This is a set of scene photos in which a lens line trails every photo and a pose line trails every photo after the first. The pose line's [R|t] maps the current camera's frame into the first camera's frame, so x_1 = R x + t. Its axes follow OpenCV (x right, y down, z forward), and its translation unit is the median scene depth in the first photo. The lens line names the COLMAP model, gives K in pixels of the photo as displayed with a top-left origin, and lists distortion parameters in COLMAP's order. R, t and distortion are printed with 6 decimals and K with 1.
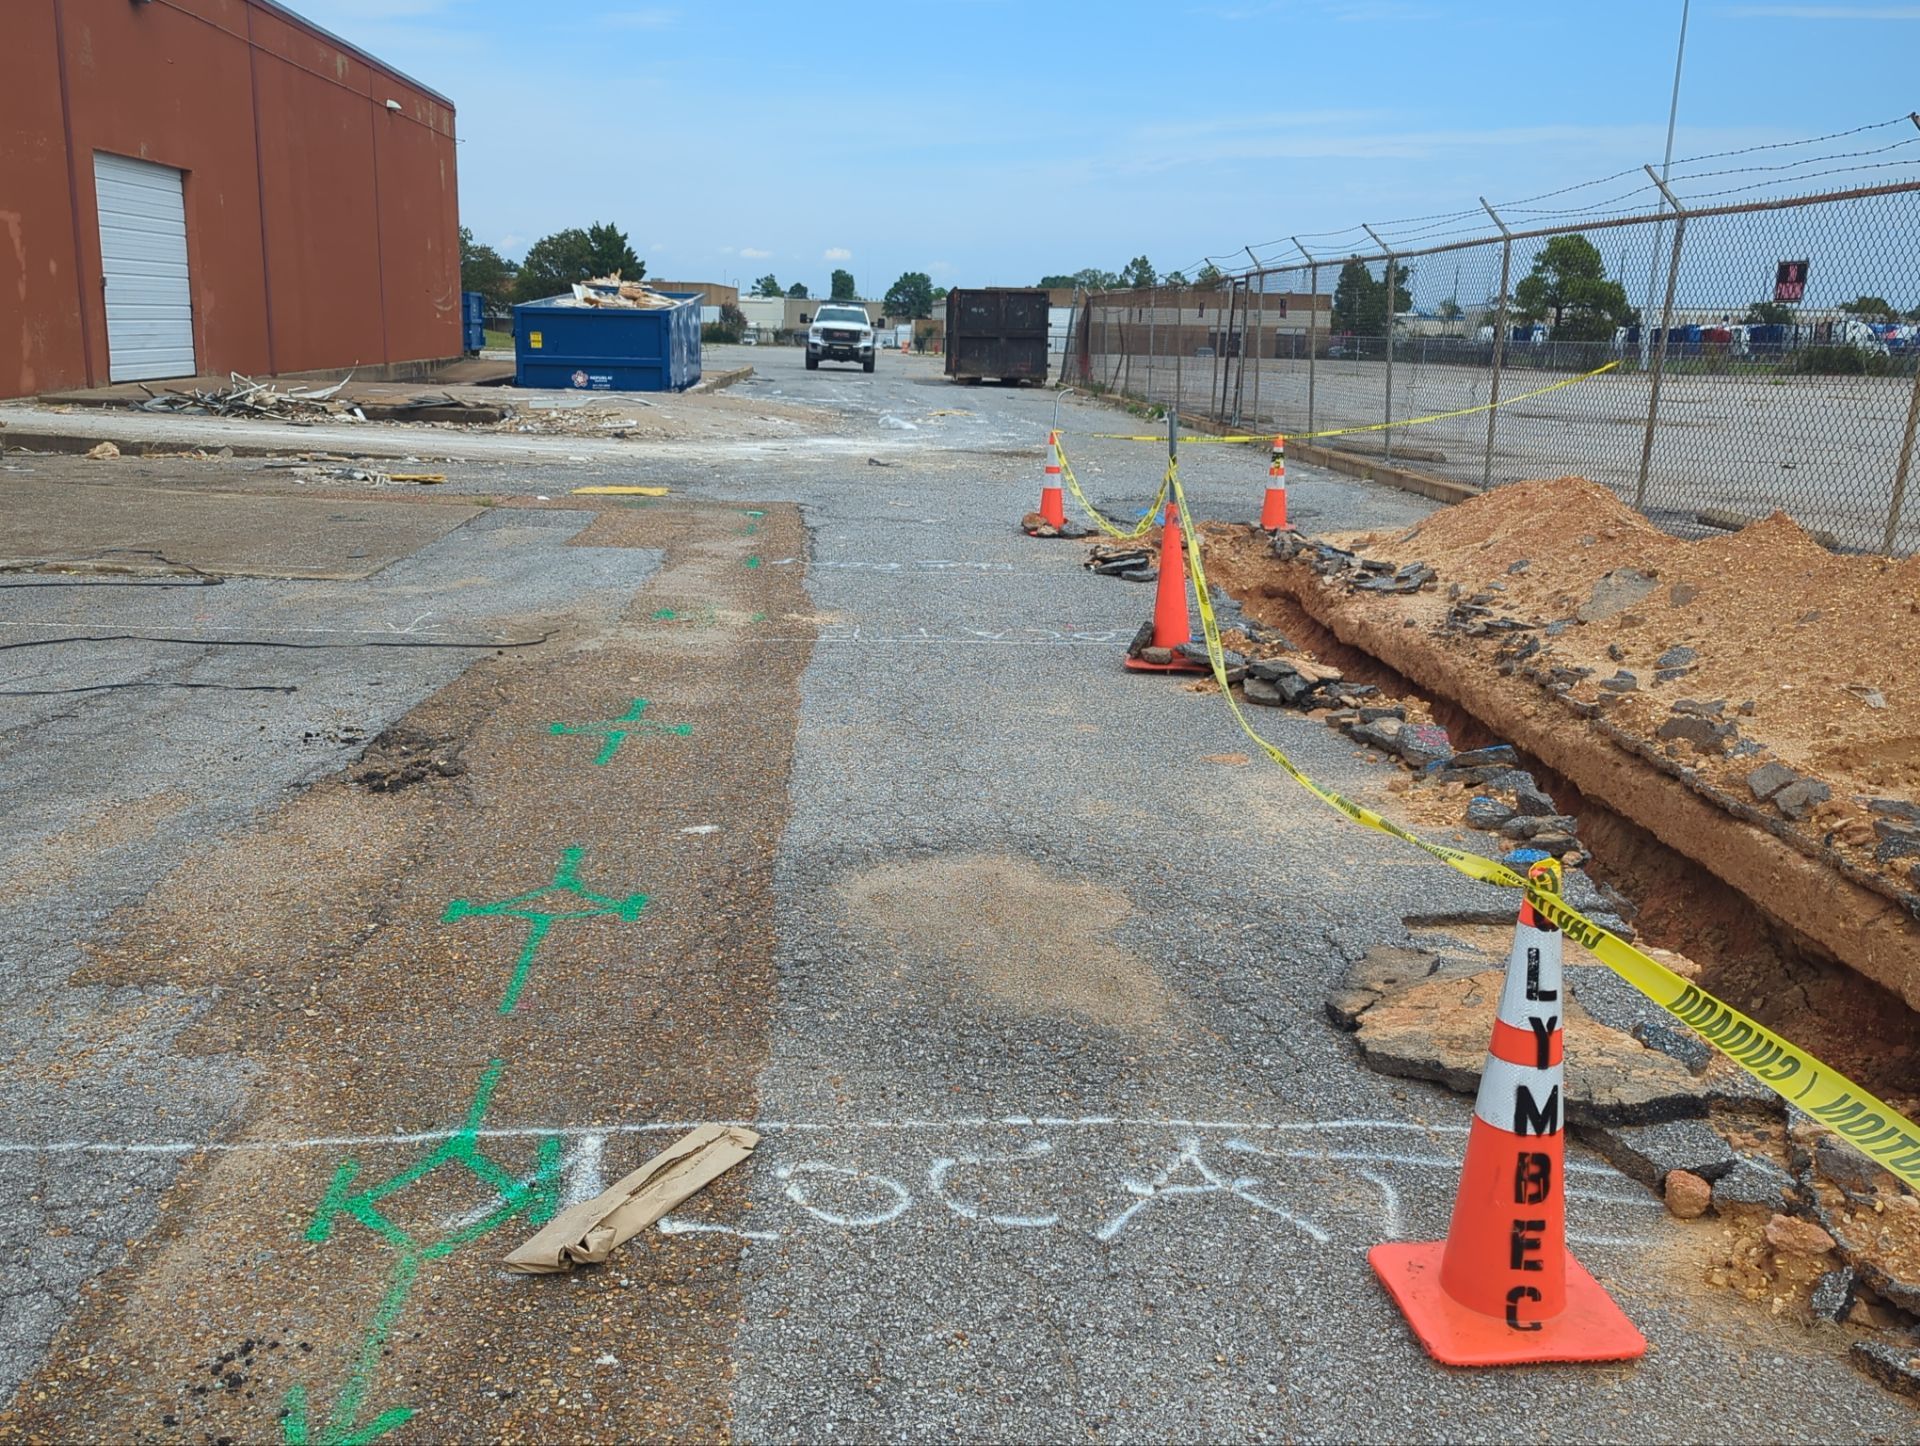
lens RADIAL K [[1820.4, 0, 960.0], [0, 1820.4, 723.0], [0, 0, 1]] dist [0.045904, -0.010171]
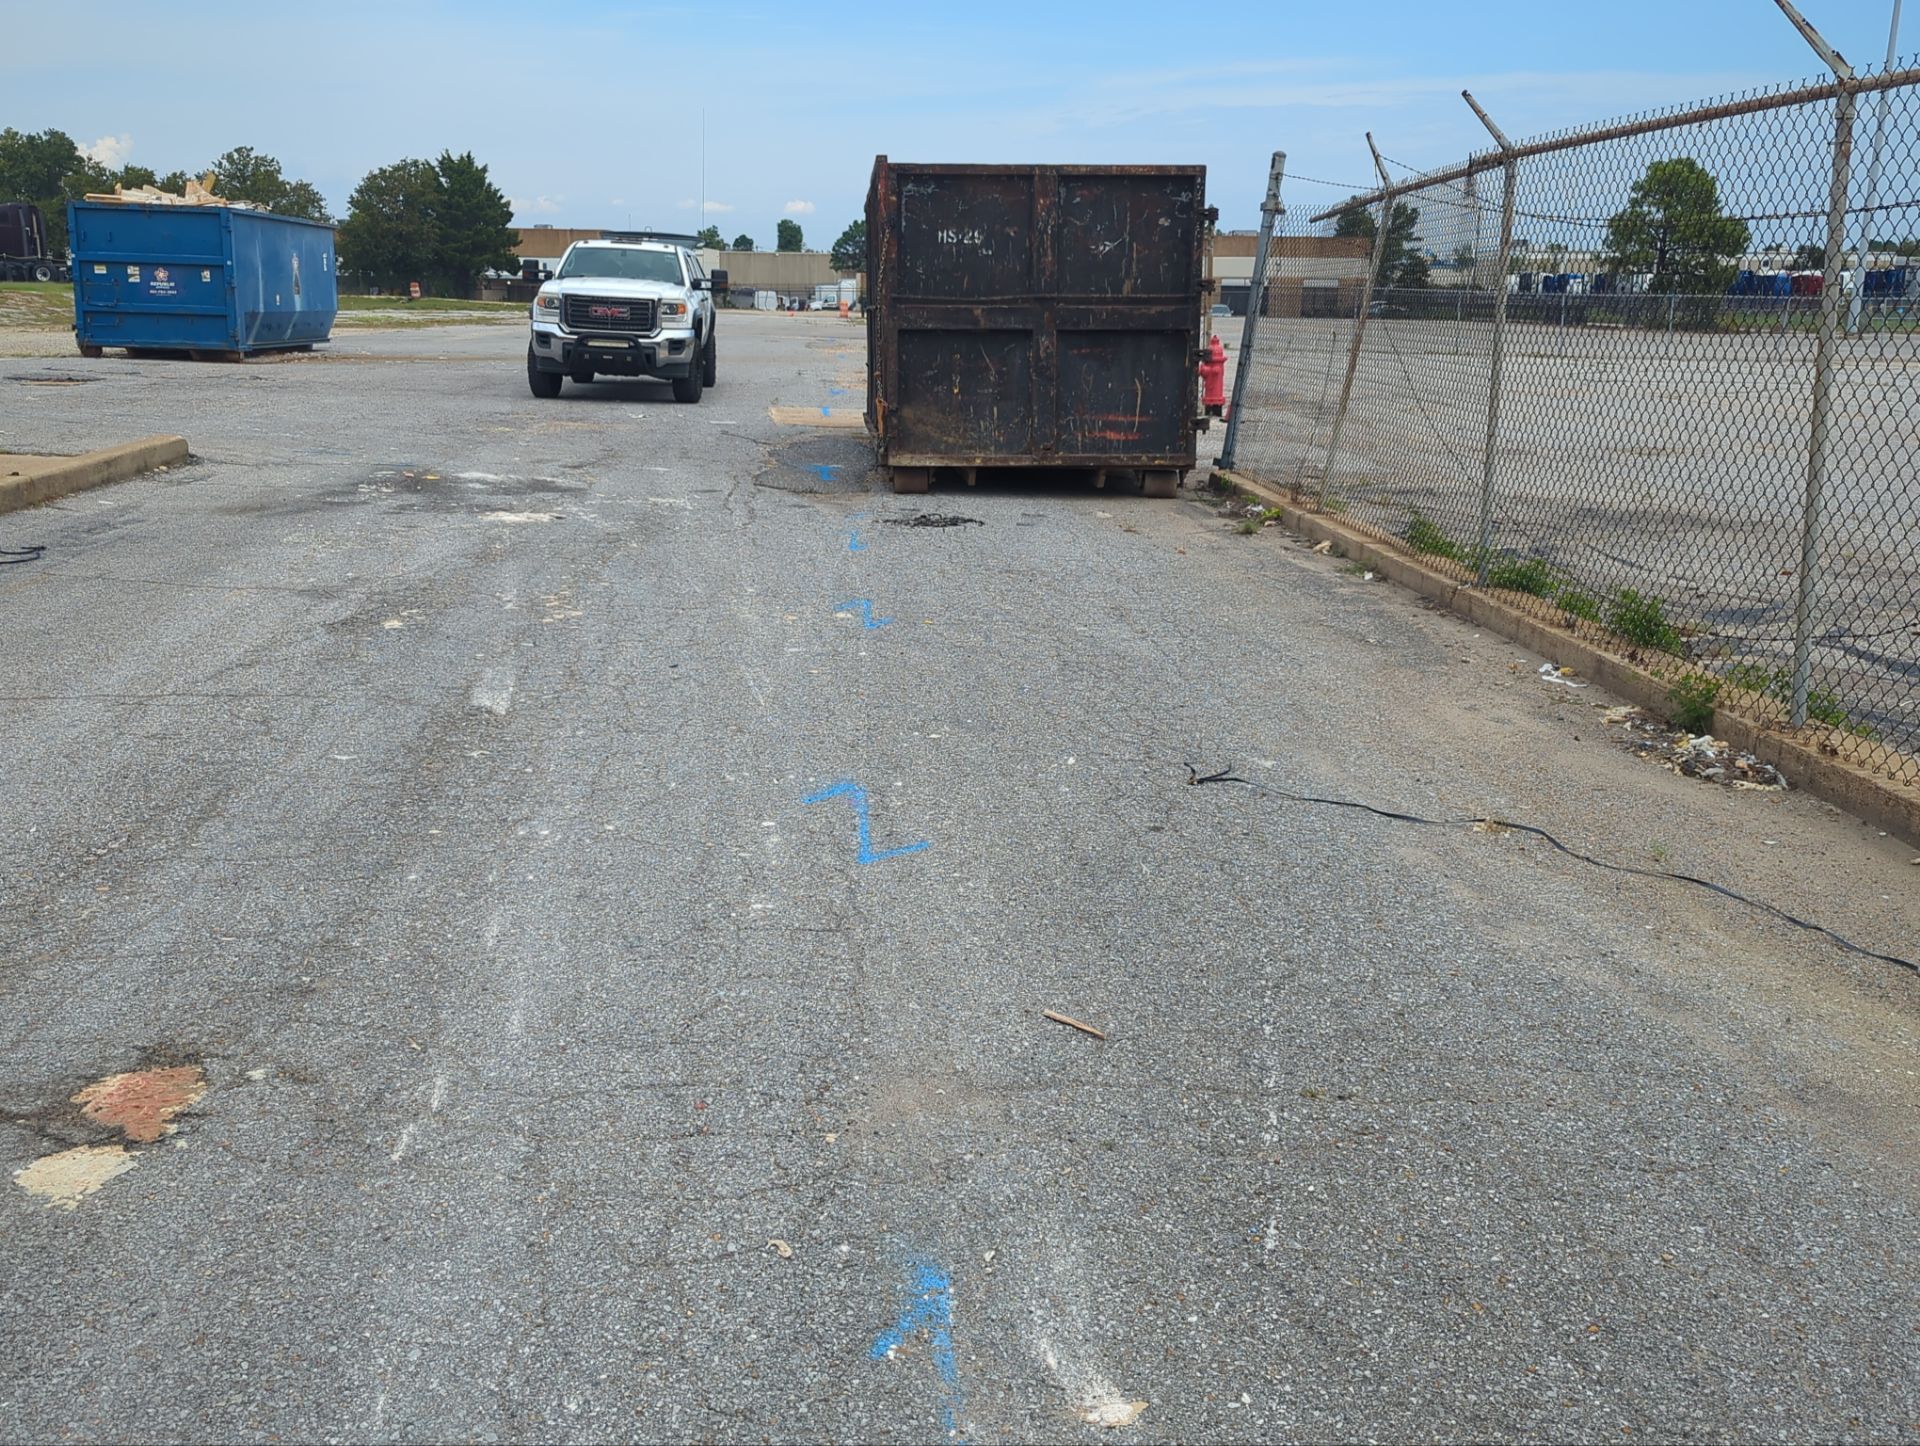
lens RADIAL K [[1820.4, 0, 960.0], [0, 1820.4, 723.0], [0, 0, 1]] dist [0.045904, -0.010171]
pose [[0.999708, -0.014119, 0.019606, 0.002551], [0.013640, 0.999610, 0.024370, -0.128639], [-0.019943, -0.024096, 0.999511, 0.583118]]
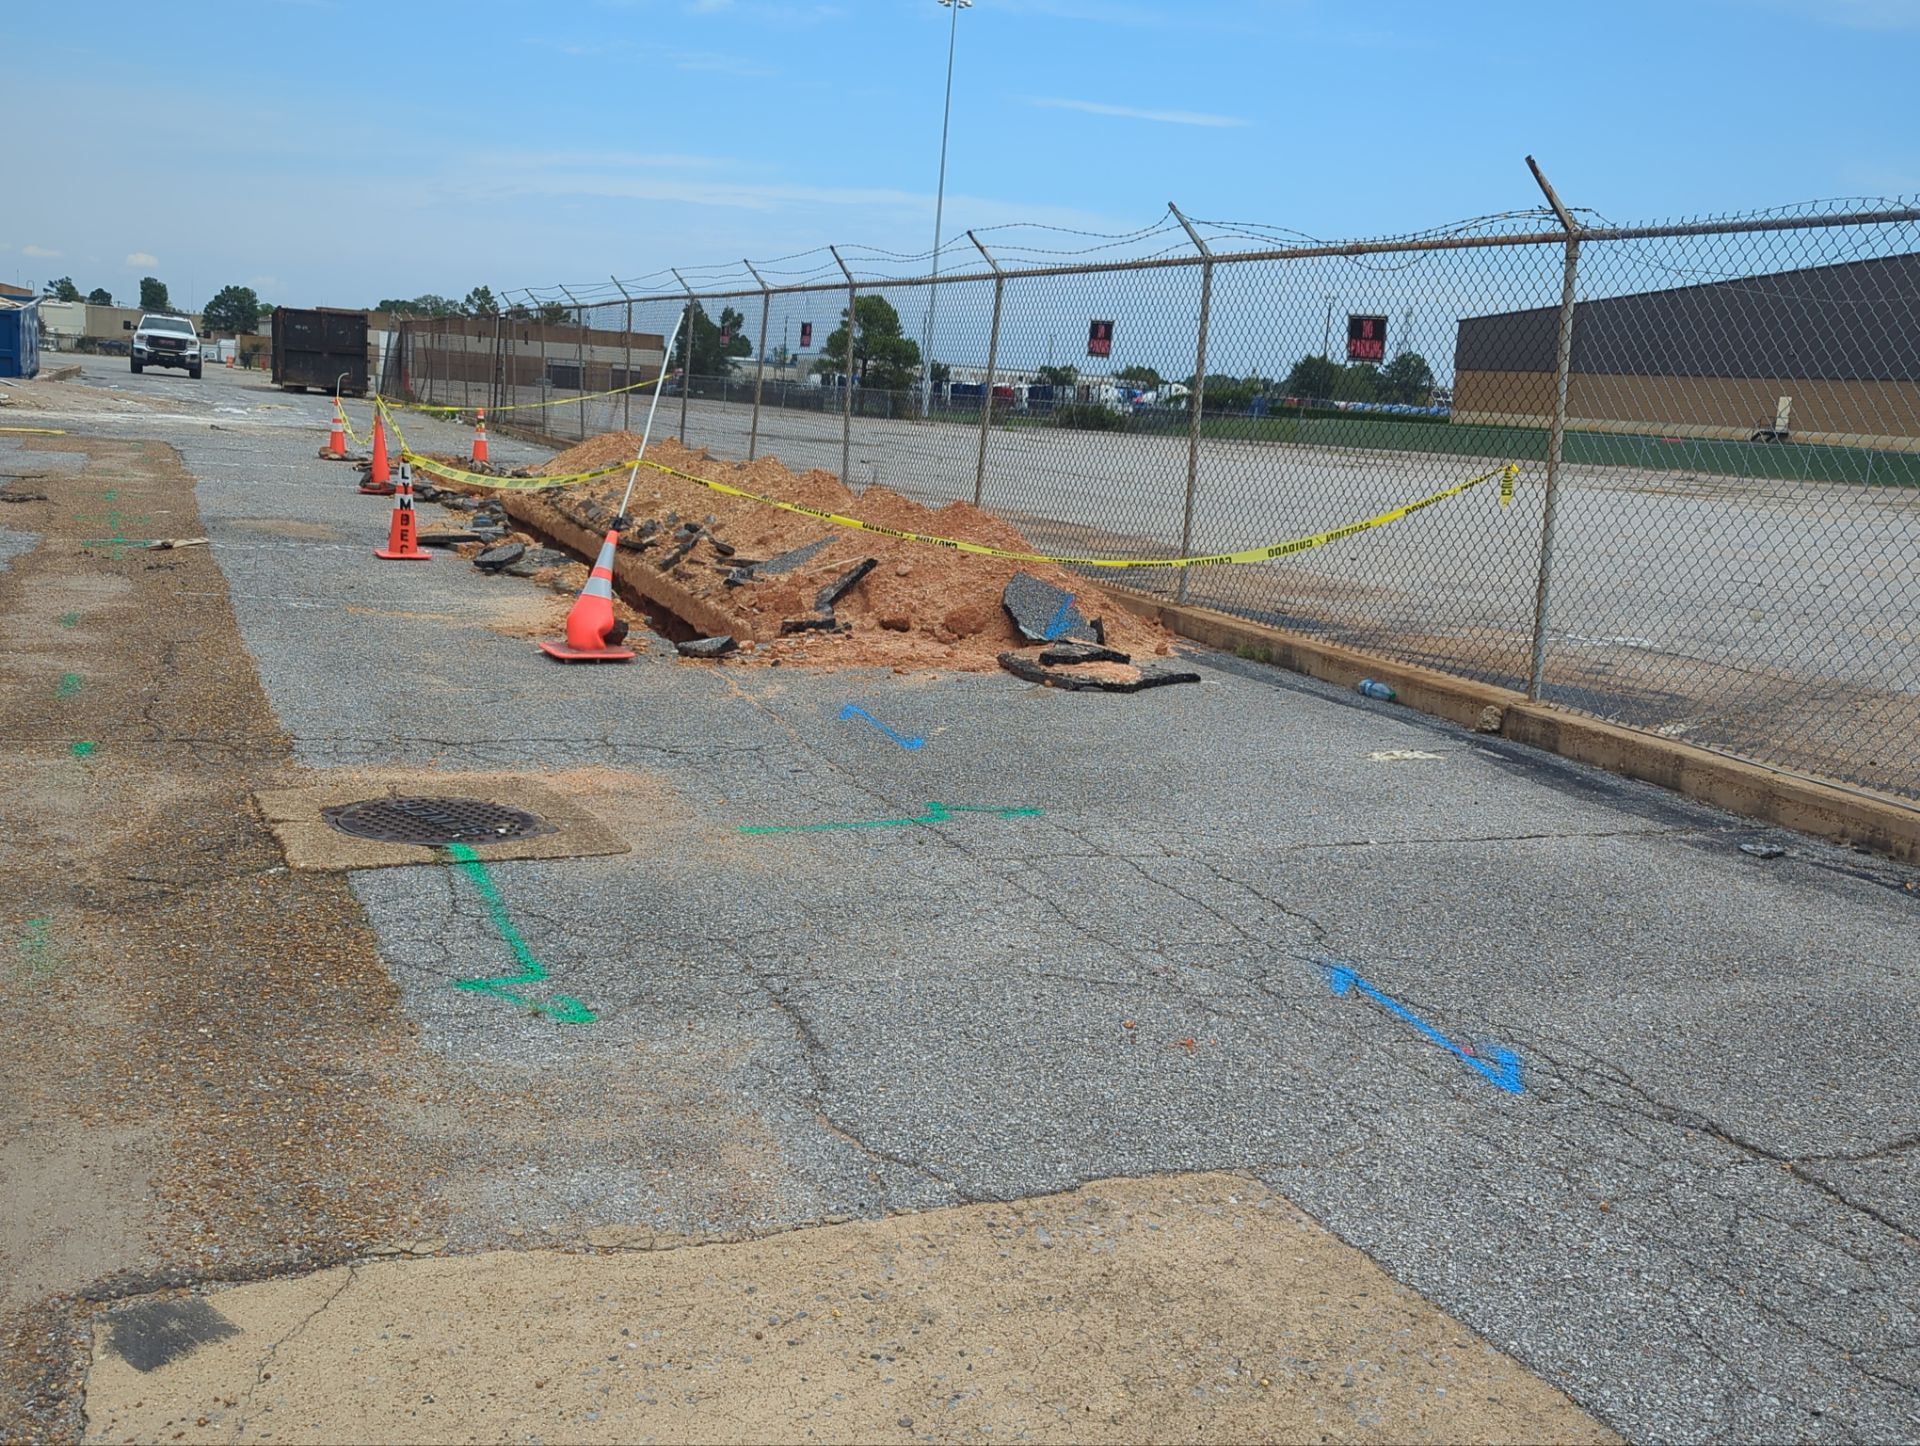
lens RADIAL K [[1820.4, 0, 960.0], [0, 1820.4, 723.0], [0, 0, 1]] dist [0.045904, -0.010171]
pose [[0.940552, -0.018122, 0.339165, 0.002915], [0.024977, 0.999562, -0.015857, 0.039802], [-0.338730, 0.023386, 0.940593, -0.170697]]
